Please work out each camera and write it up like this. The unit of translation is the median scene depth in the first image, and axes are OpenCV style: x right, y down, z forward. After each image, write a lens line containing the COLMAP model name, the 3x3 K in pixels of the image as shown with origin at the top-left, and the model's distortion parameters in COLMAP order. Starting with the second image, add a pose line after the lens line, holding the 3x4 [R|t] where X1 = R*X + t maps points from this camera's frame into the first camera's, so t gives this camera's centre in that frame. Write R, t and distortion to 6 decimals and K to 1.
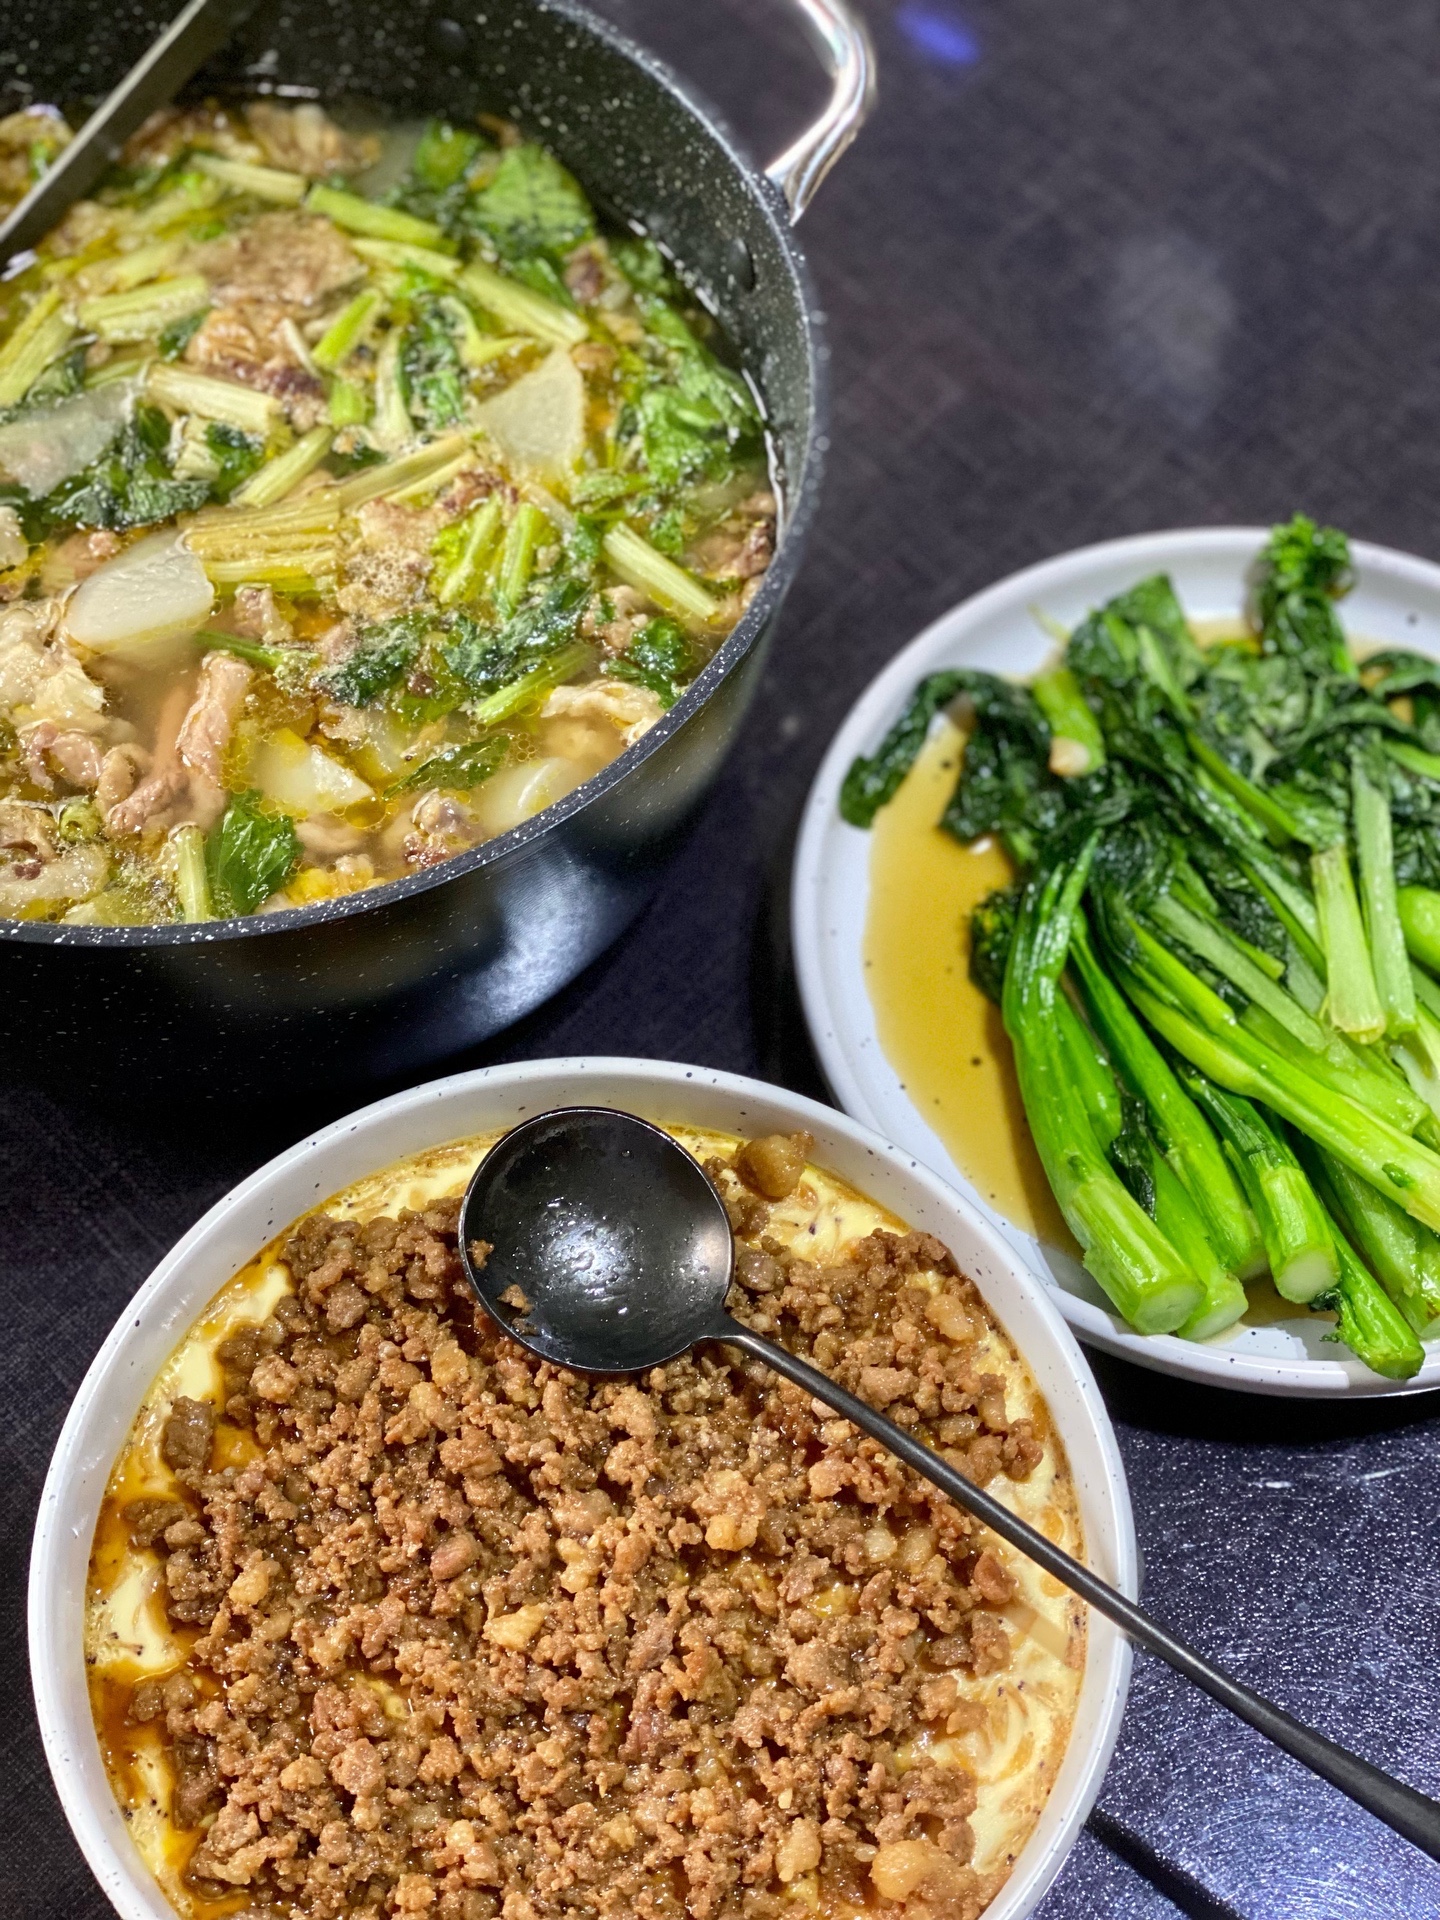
lens RADIAL K [[2879.7, 0, 723.5], [0, 2879.7, 961.8], [0, 0, 1]] dist [0.076127, 0.000000]
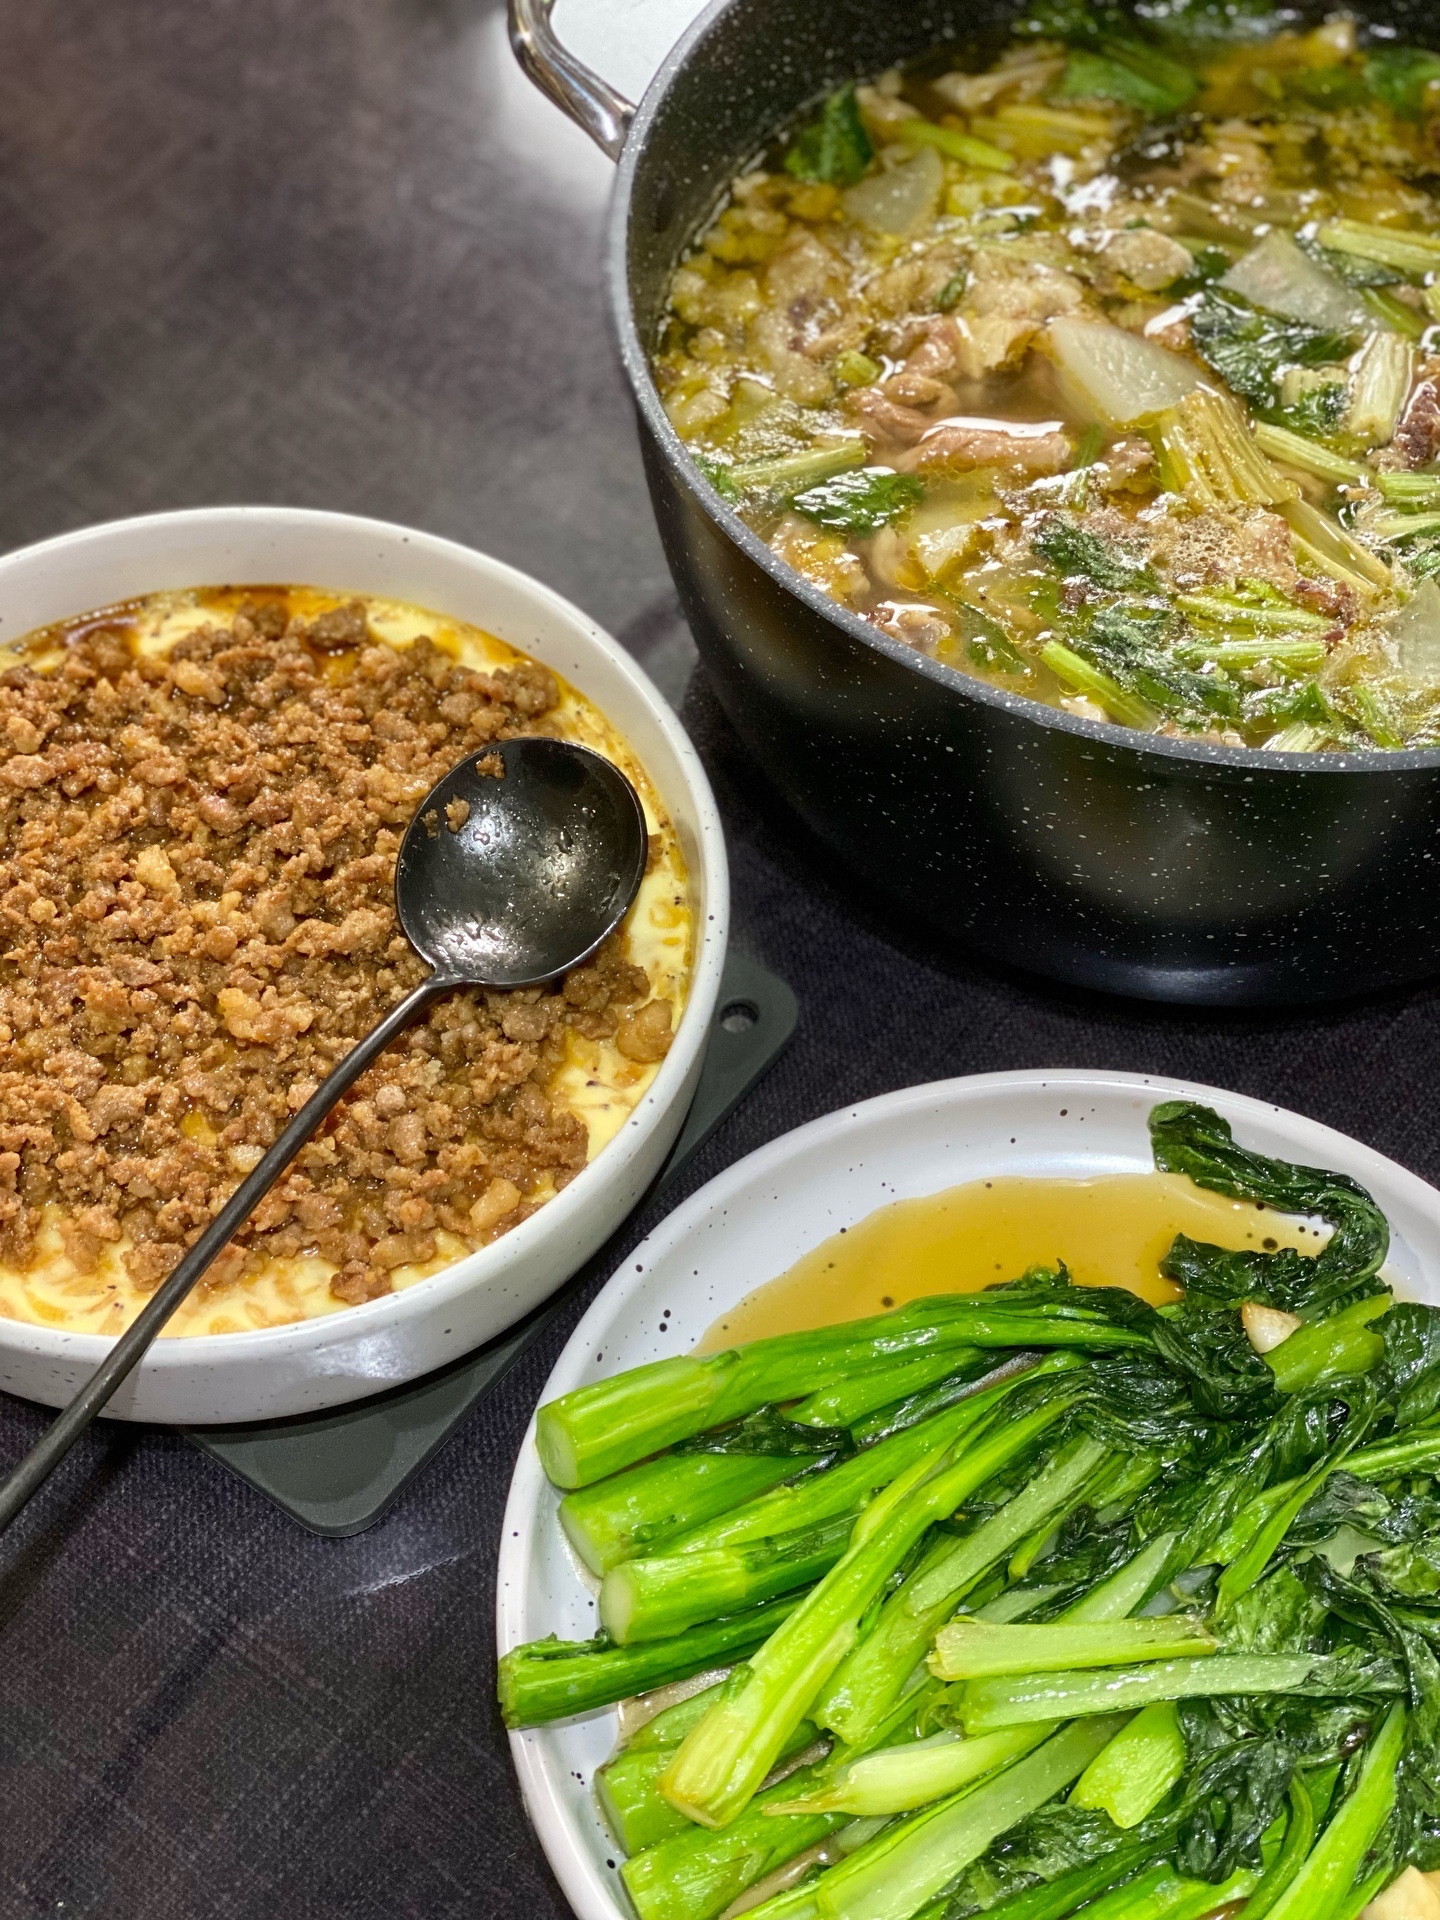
lens RADIAL K [[2879.7, 0, 723.8], [0, 2879.7, 959.3], [0, 0, 1]] dist [0.076127, 0.000000]
pose [[0.107816, 0.814093, -0.570638, 0.551948], [-0.860591, 0.363802, 0.356414, -0.304597], [0.497754, 0.452659, 0.739825, 0.283162]]
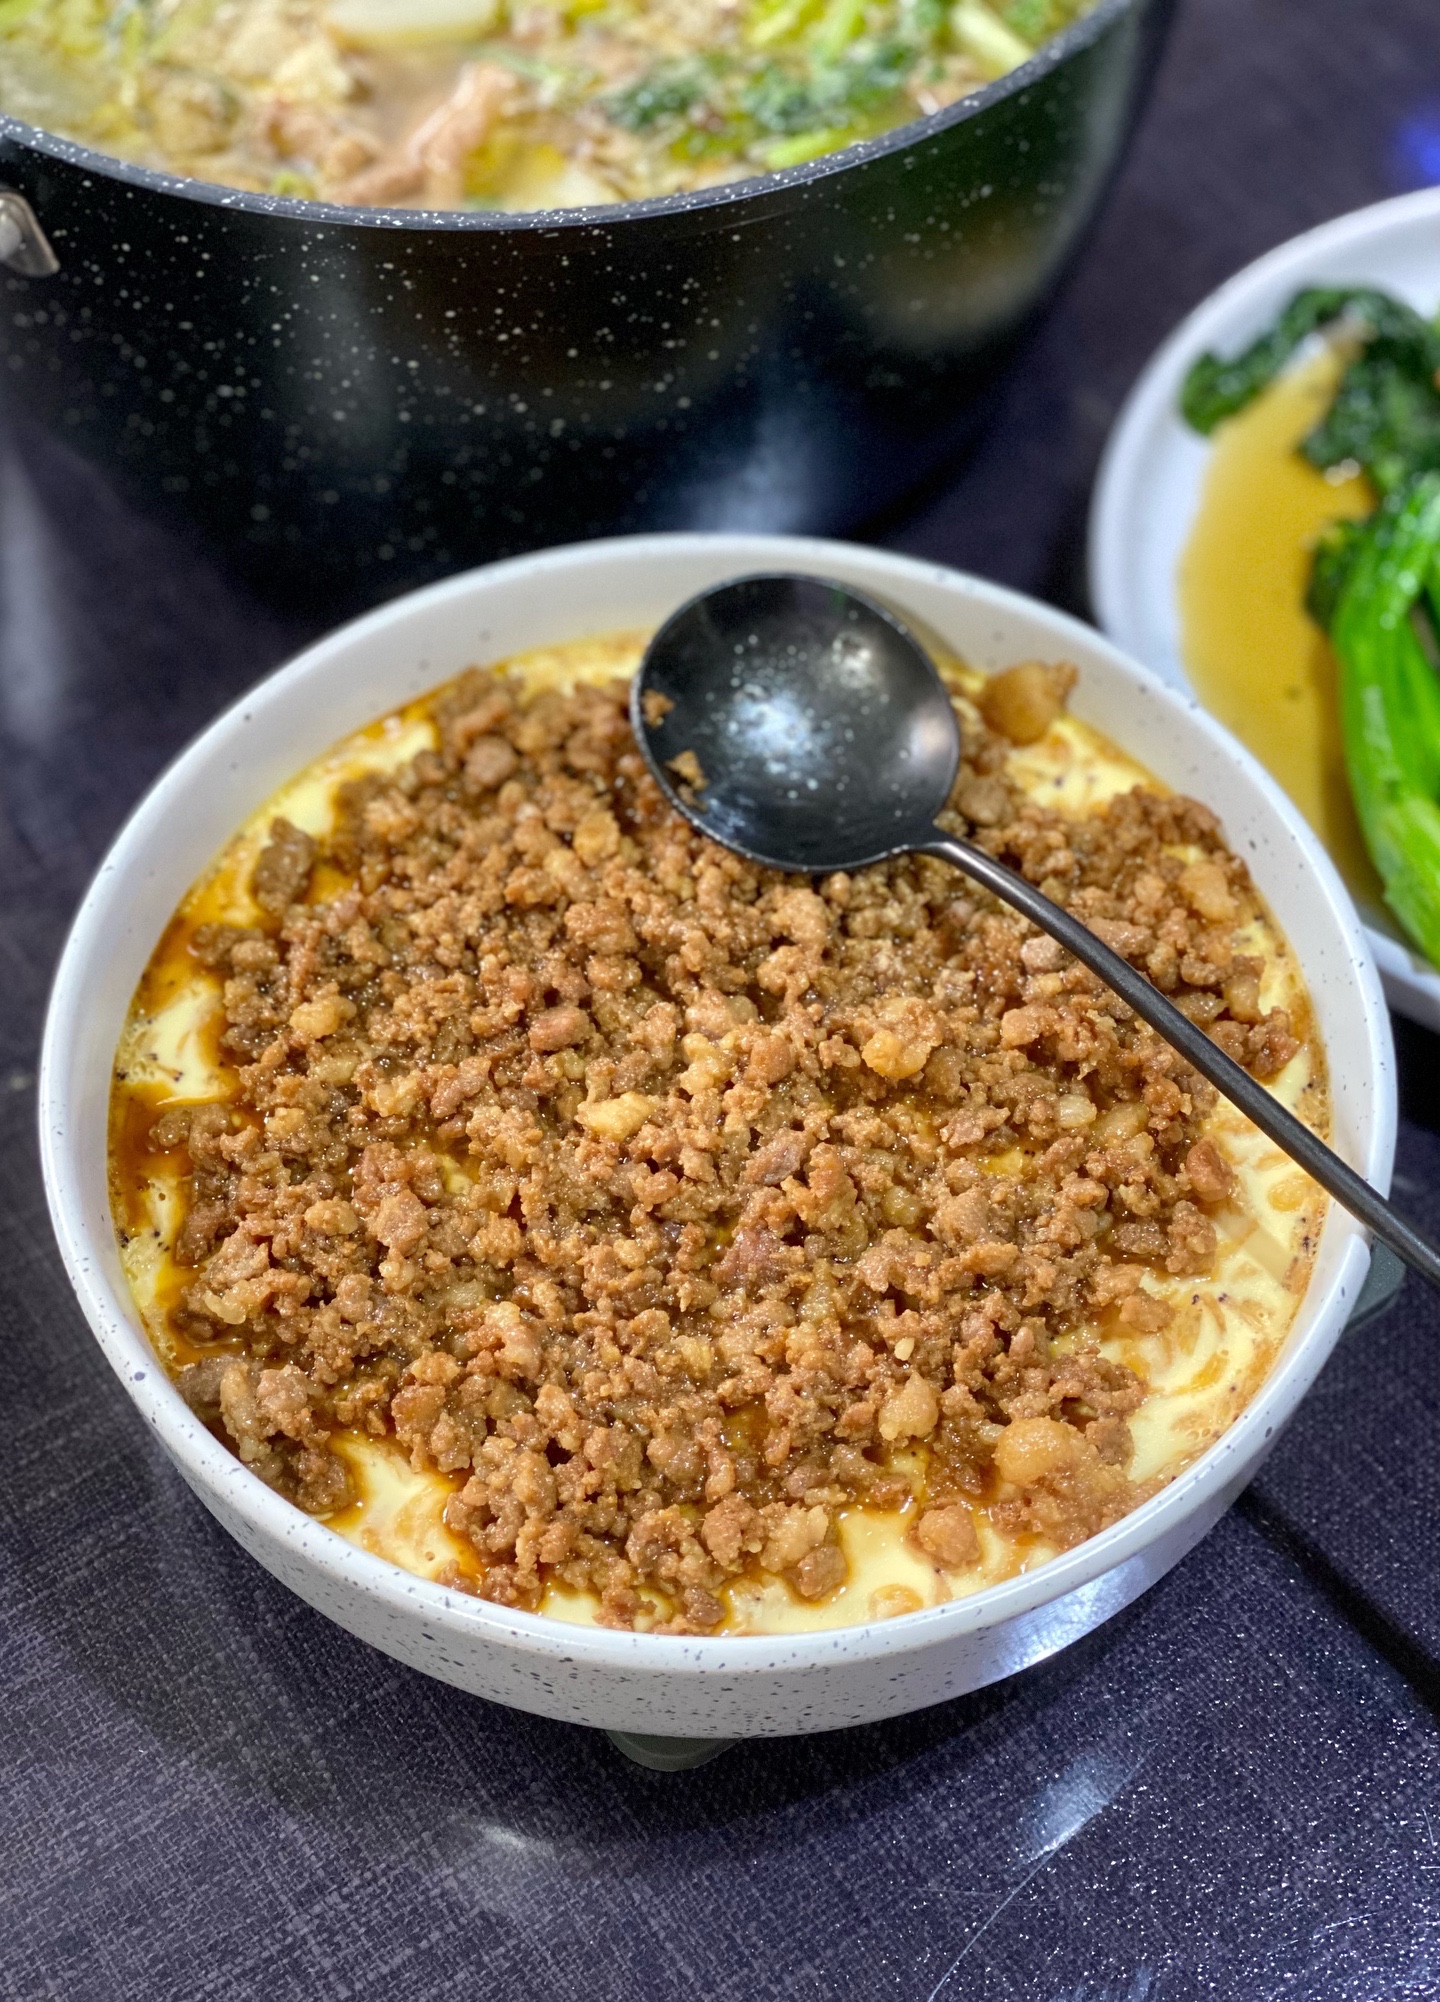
lens RADIAL K [[3031.7, 0, 680.8], [0, 3031.7, 990.5], [0, 0, 1]] dist [0.103234, 0.000000]
pose [[0.977484, 0.156133, -0.141945, 0.057676], [-0.169740, 0.981429, -0.089362, 0.245858], [0.125357, 0.111444, 0.985833, 0.134788]]
